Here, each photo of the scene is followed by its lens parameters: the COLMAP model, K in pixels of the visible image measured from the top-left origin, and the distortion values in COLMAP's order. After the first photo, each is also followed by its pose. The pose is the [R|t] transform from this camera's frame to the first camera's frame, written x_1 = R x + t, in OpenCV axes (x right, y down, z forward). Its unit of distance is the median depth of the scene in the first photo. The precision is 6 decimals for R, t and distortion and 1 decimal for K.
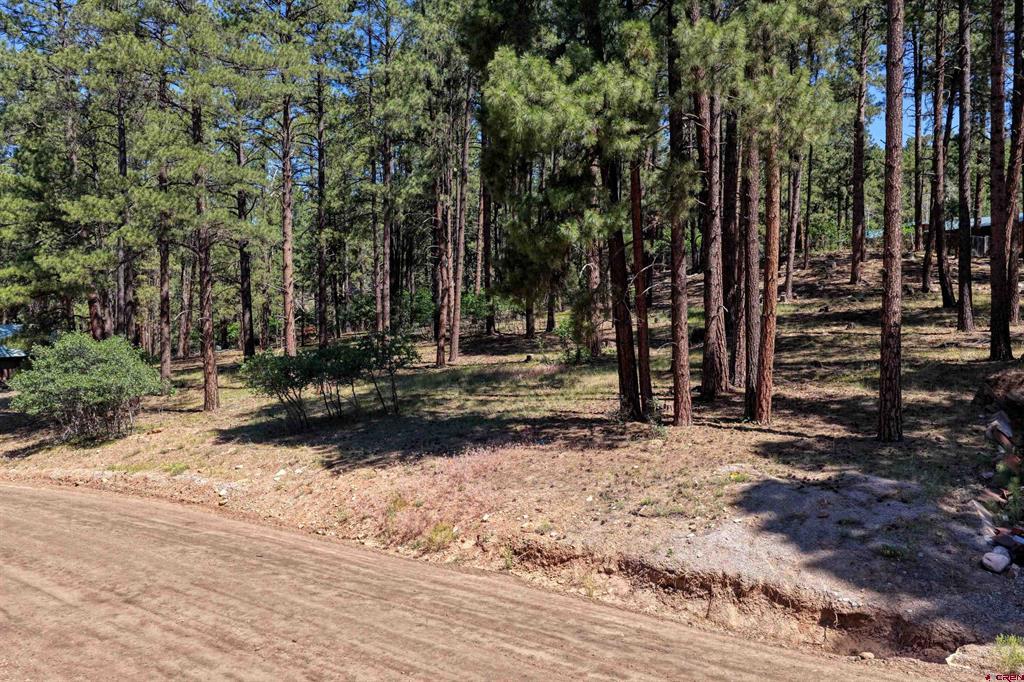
lens RADIAL K [[850.3, 0, 515.4], [0, 850.3, 338.5], [0, 0, 1]] dist [0.010445, 0.045886]
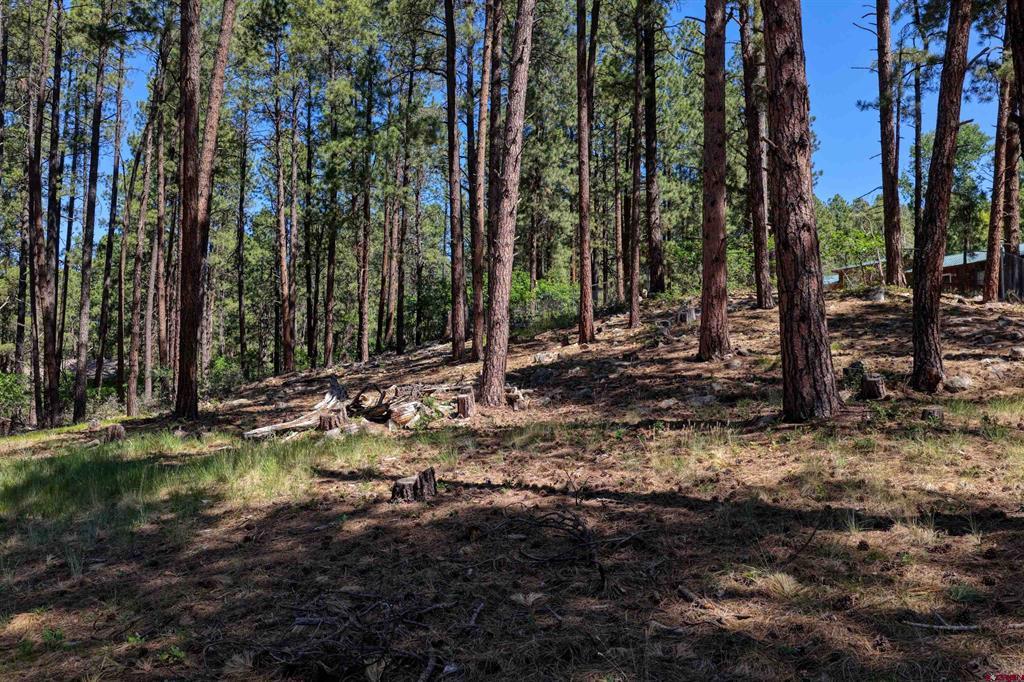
lens RADIAL K [[850.3, 0, 508.6], [0, 850.3, 339.3], [0, 0, 1]] dist [0.010445, 0.045886]
pose [[0.999858, 0.006318, 0.015607, 0.892449], [-0.004824, 0.995566, -0.093946, -0.115195], [-0.016131, 0.093857, 0.995455, 1.903456]]
